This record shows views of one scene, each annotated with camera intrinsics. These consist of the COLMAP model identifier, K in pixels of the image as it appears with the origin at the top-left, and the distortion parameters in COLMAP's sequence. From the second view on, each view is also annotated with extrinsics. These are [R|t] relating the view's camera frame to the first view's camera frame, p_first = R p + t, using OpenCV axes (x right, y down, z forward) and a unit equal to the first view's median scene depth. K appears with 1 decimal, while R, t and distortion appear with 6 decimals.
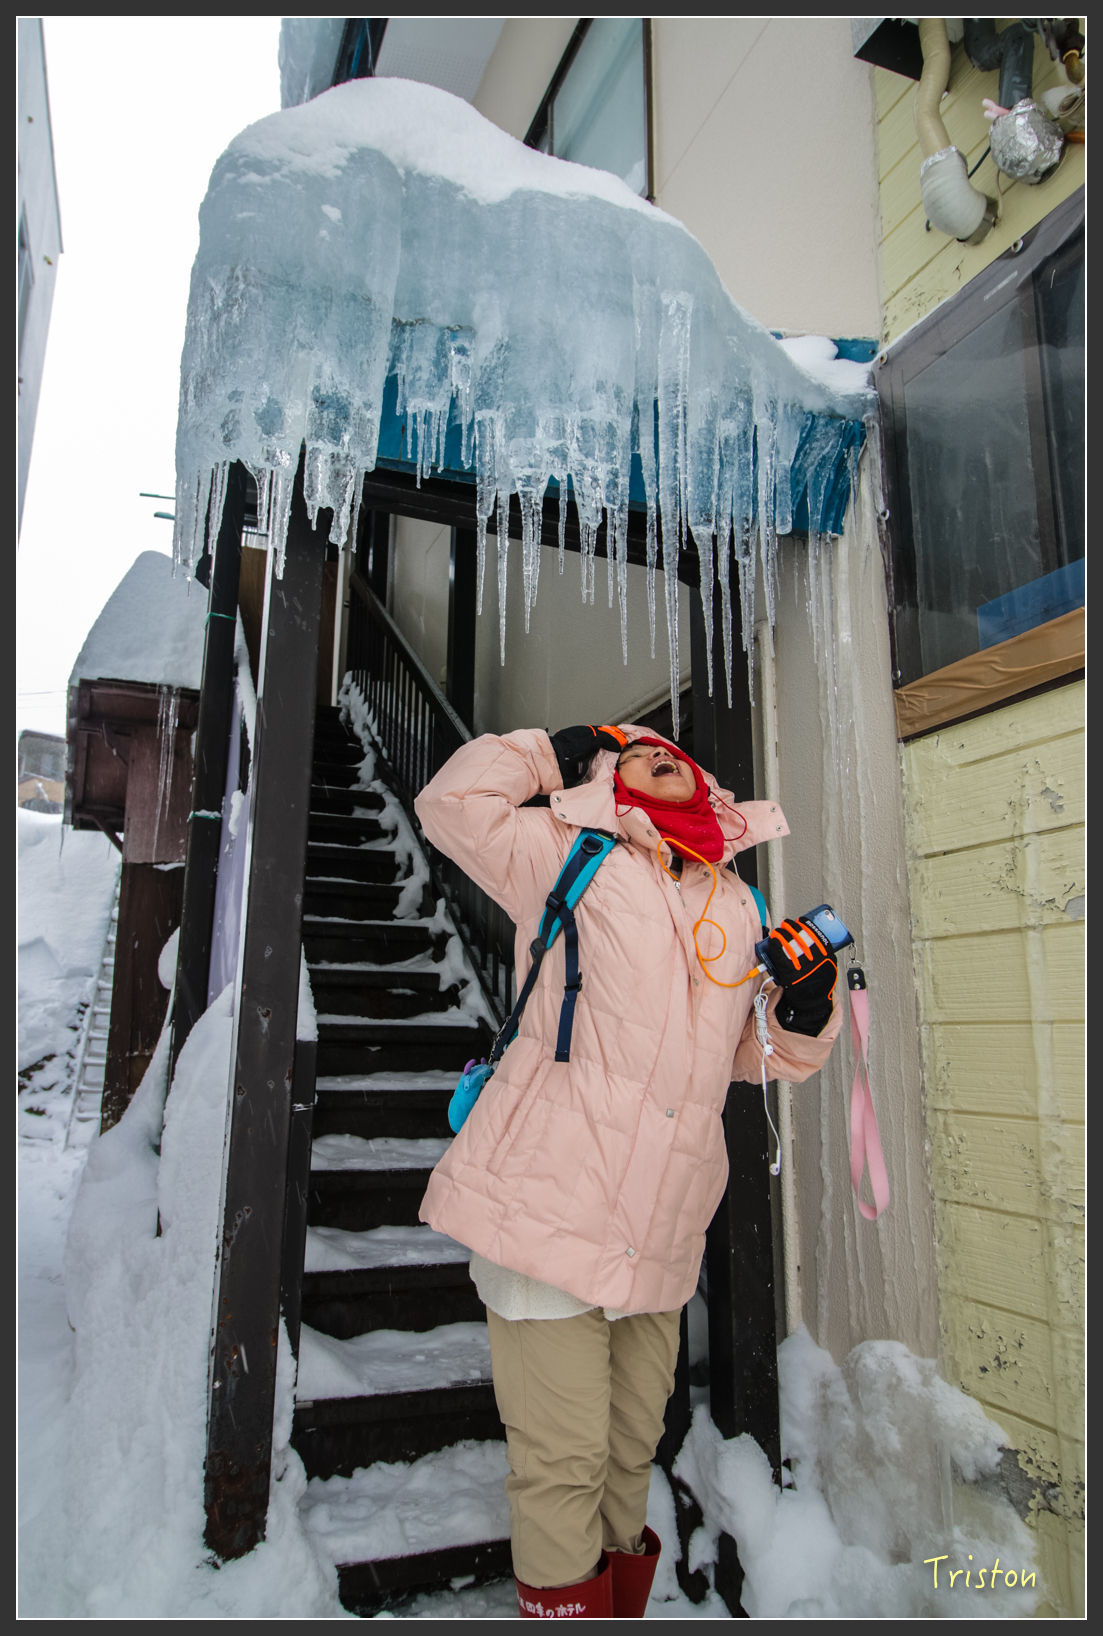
lens RADIAL K [[1100.7, 0, 554.6], [0, 1100.7, 812.2], [0, 0, 1]] dist [-0.001747, 0.001327]
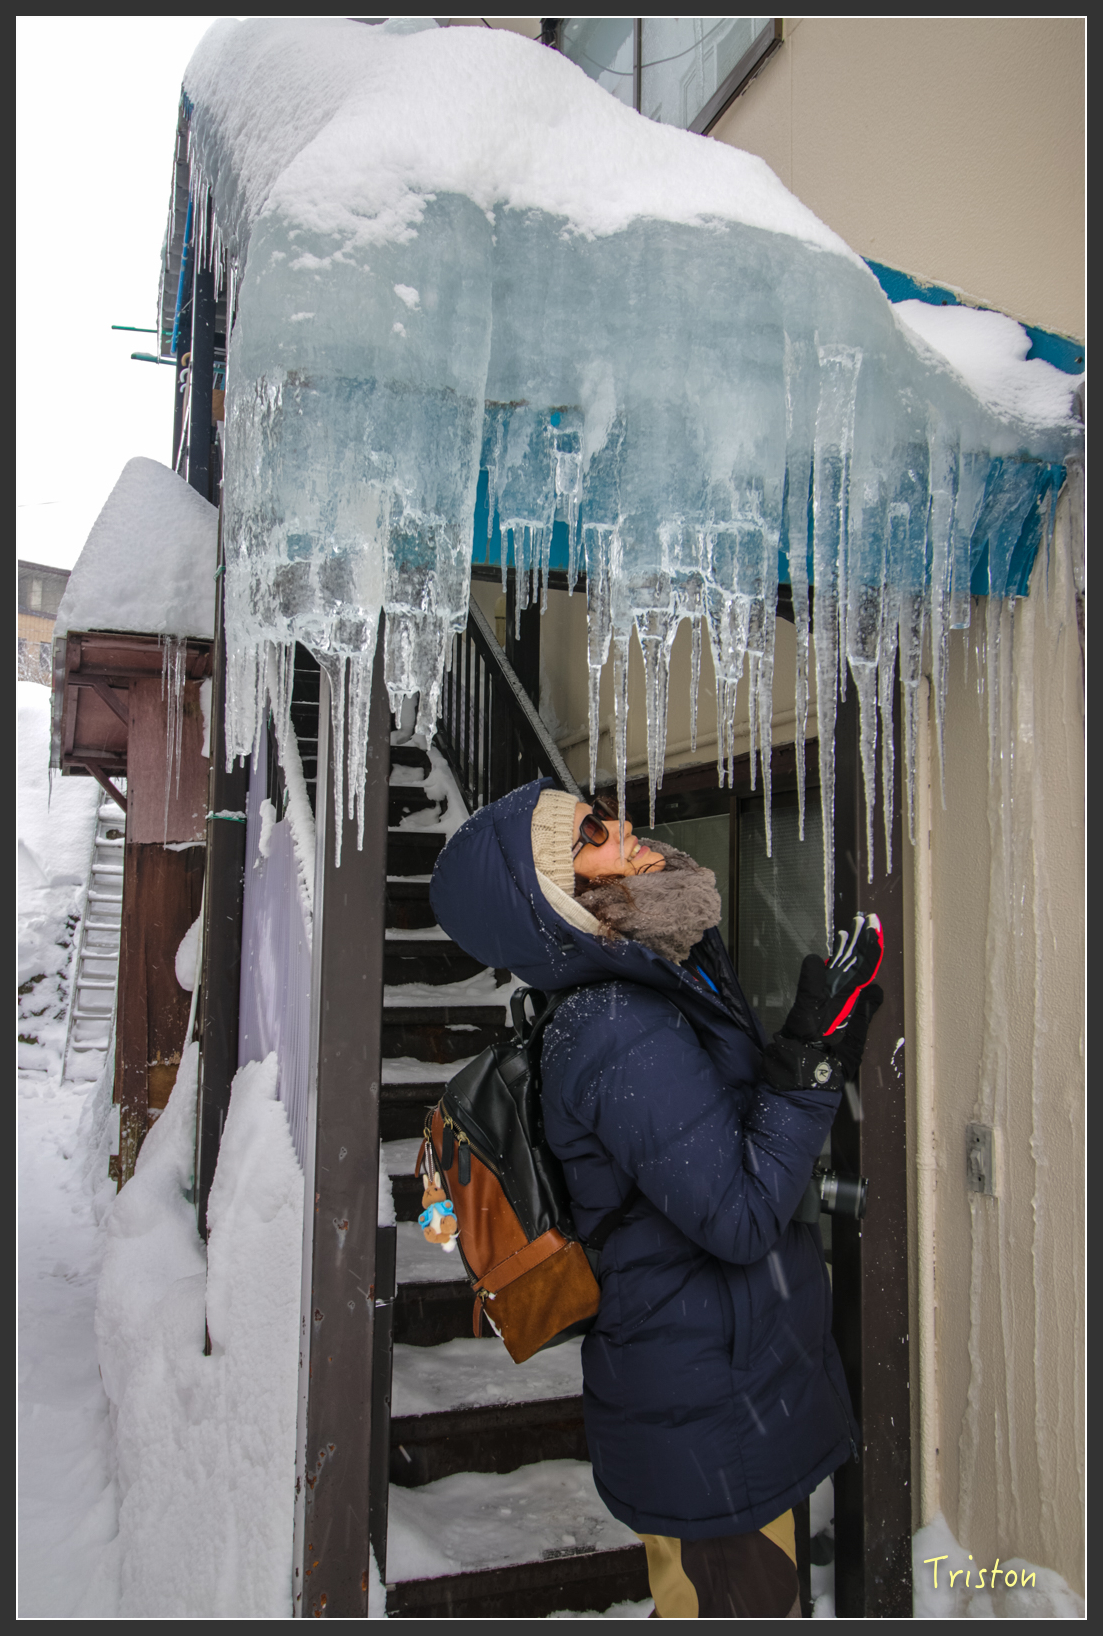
lens RADIAL K [[1312.3, 0, 548.3], [0, 1312.3, 818.6], [0, 0, 1]] dist [0.004218, 0.000349]
pose [[0.999092, 0.003869, -0.042419, -0.047710], [0.002332, 0.989405, 0.145166, -0.243909], [0.042531, -0.145133, 0.988498, 0.019120]]
